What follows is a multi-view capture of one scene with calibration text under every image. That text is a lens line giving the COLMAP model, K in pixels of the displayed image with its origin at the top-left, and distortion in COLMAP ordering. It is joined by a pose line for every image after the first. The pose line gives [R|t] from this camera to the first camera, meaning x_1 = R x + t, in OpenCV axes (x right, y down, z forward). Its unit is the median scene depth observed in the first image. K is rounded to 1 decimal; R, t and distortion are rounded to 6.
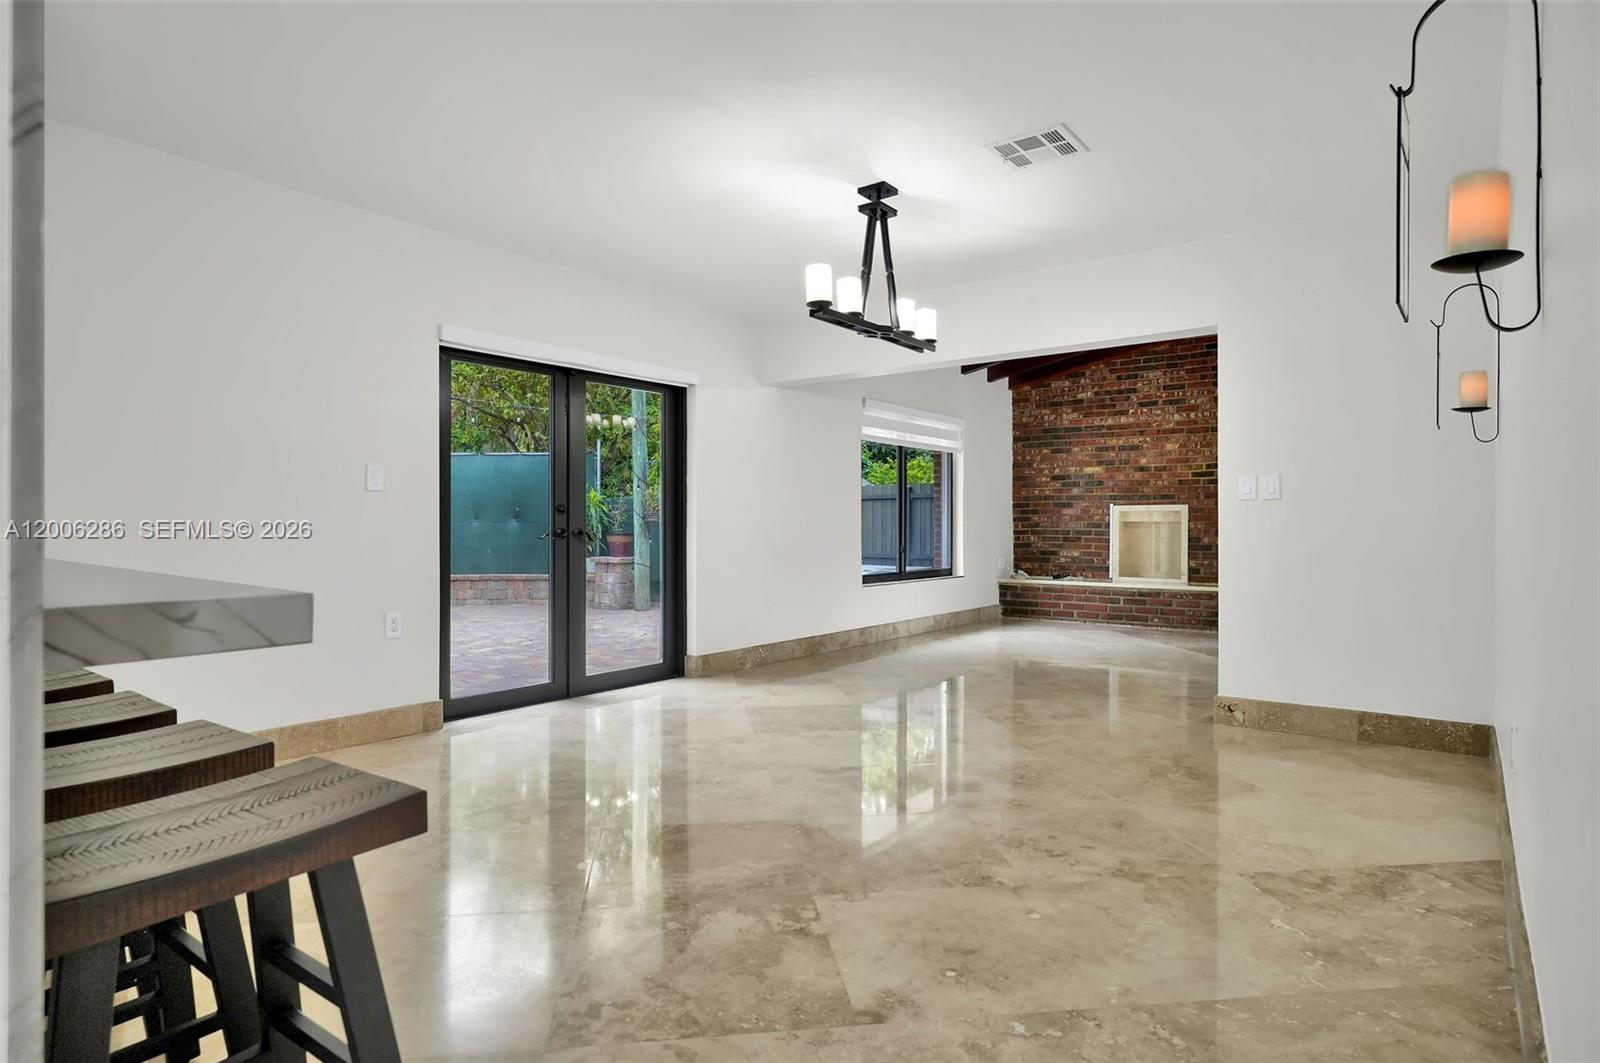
lens RADIAL K [[856.4, 0, 782.1], [0, 856.4, 528.3], [0, 0, 1]] dist [-0.002904, -0.000642]
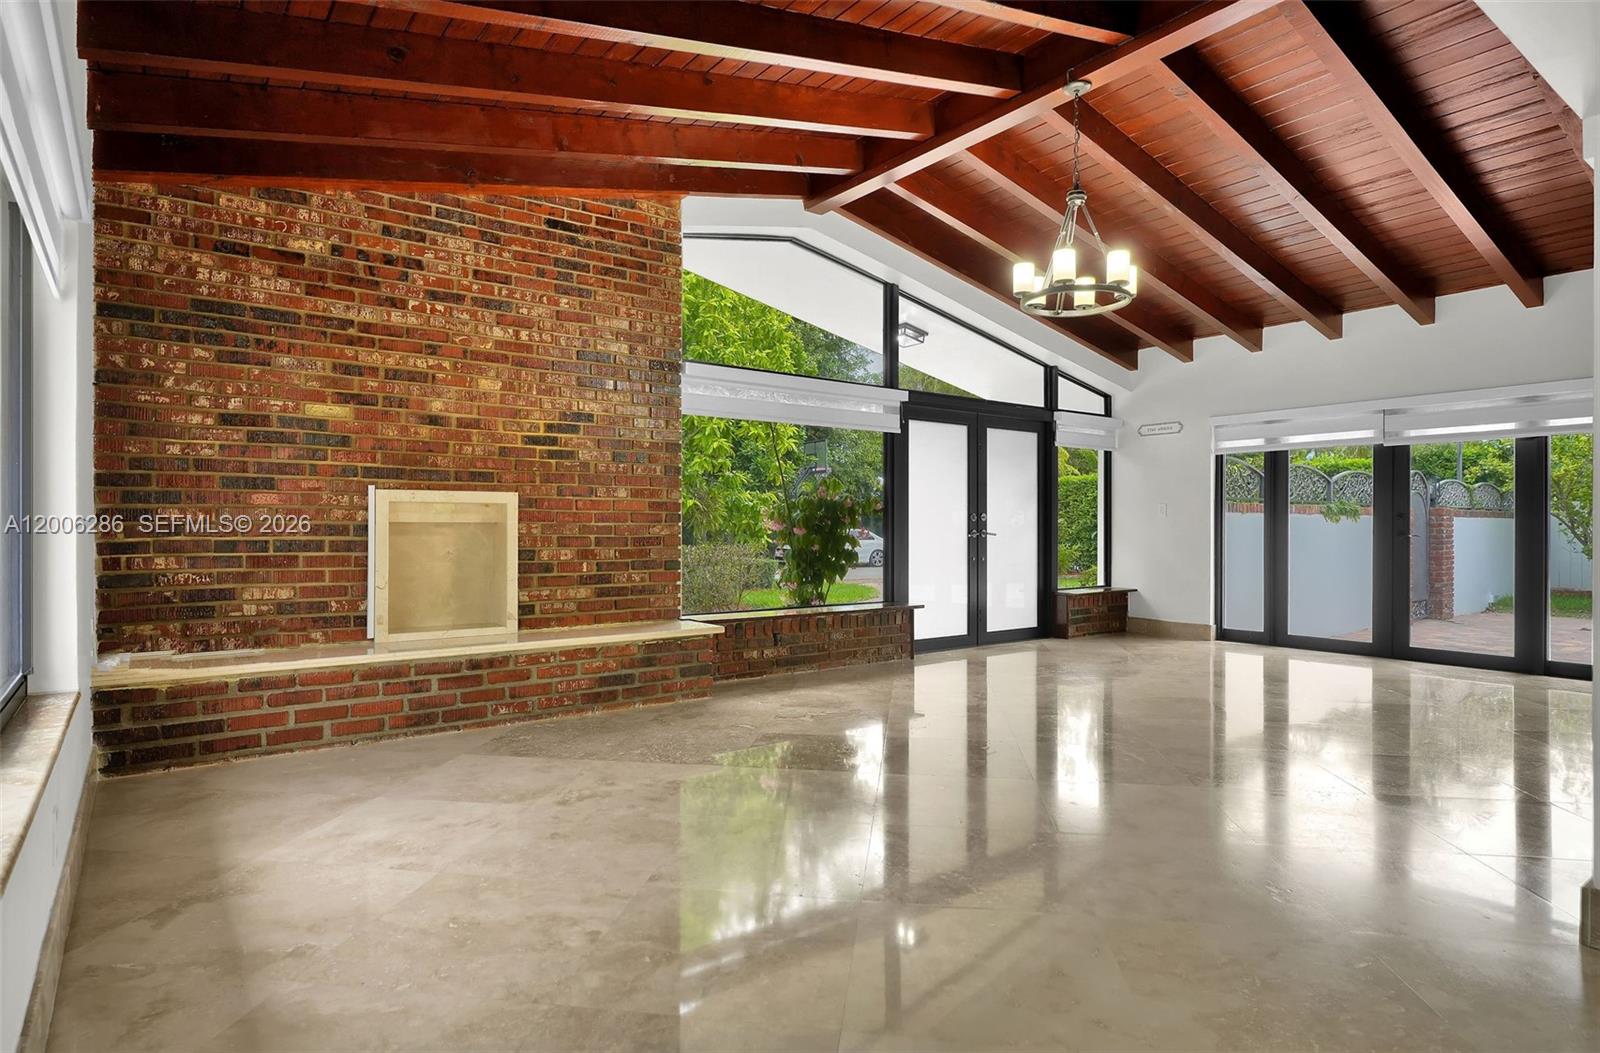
lens RADIAL K [[871.2, 0, 800.0], [0, 871.2, 526.5], [0, 0, 1]] dist [-0.003873, -0.000142]
pose [[0.258546, 0.000741, 0.965999, -0.028777], [0.005010, 0.999985, -0.002108, -0.002990], [-0.965986, 0.005384, 0.258538, 0.641261]]
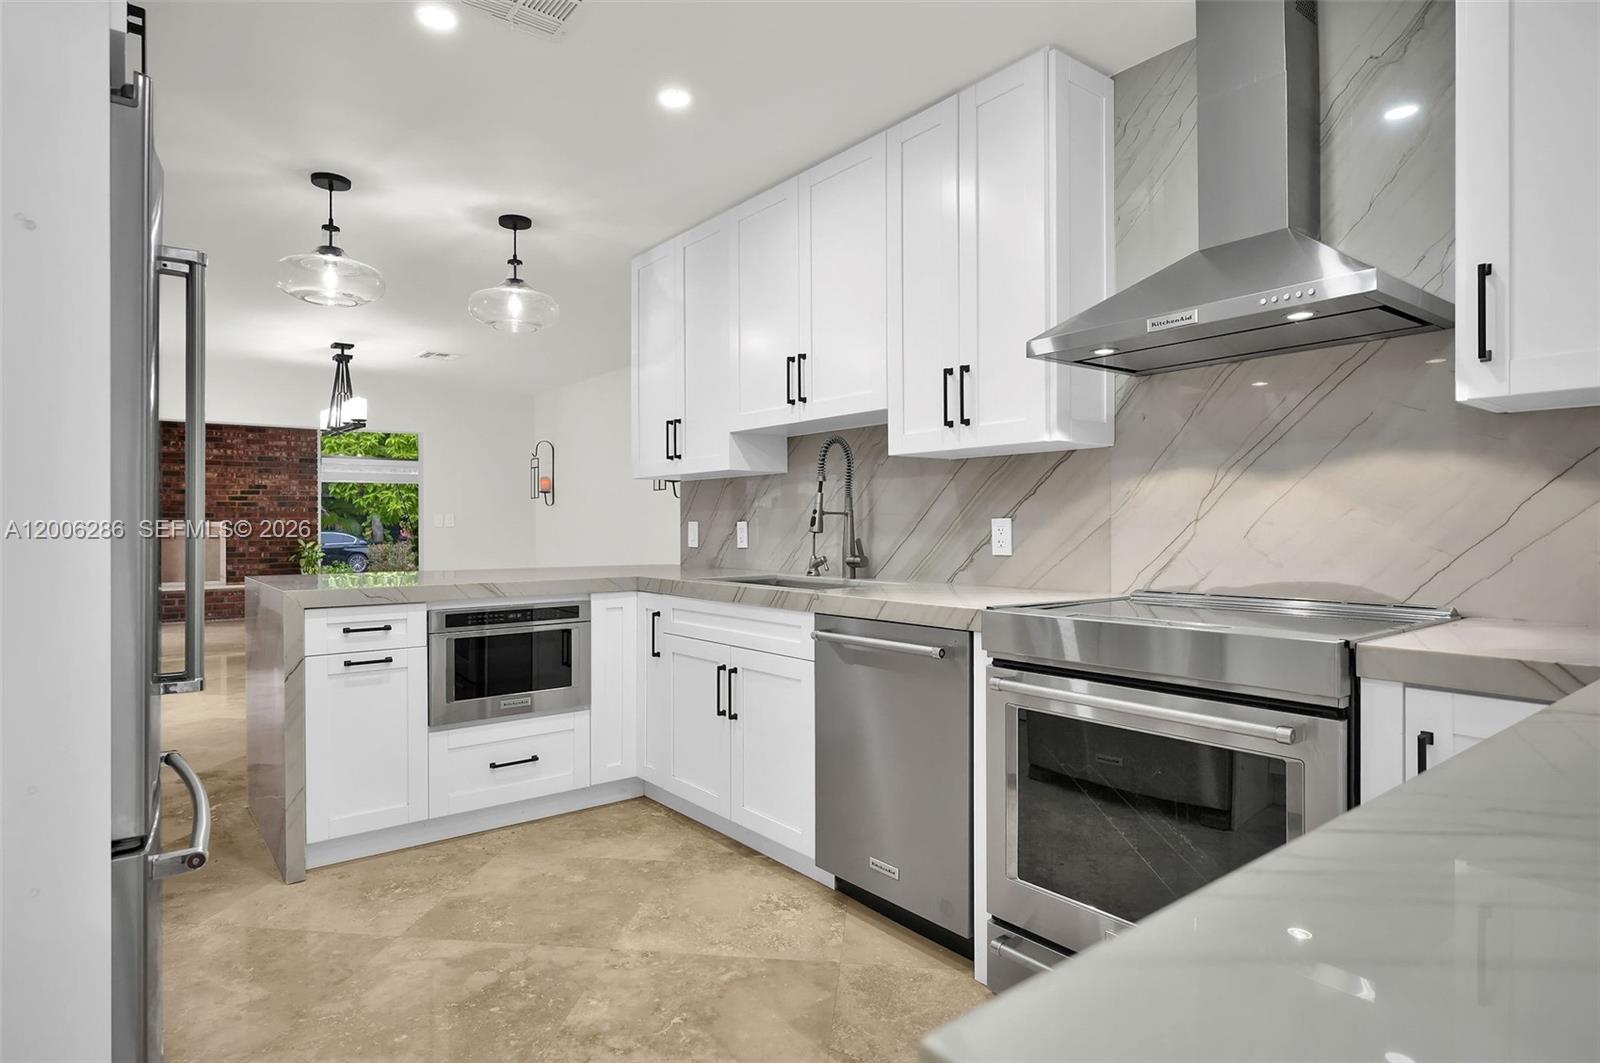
lens RADIAL K [[856.4, 0, 782.1], [0, 856.4, 528.3], [0, 0, 1]] dist [-0.002904, -0.000642]
pose [[0.241723, -0.004703, 0.970334, -0.533633], [0.007558, 0.999967, 0.002963, -0.014754], [-0.970316, 0.006618, 0.241751, -0.105200]]
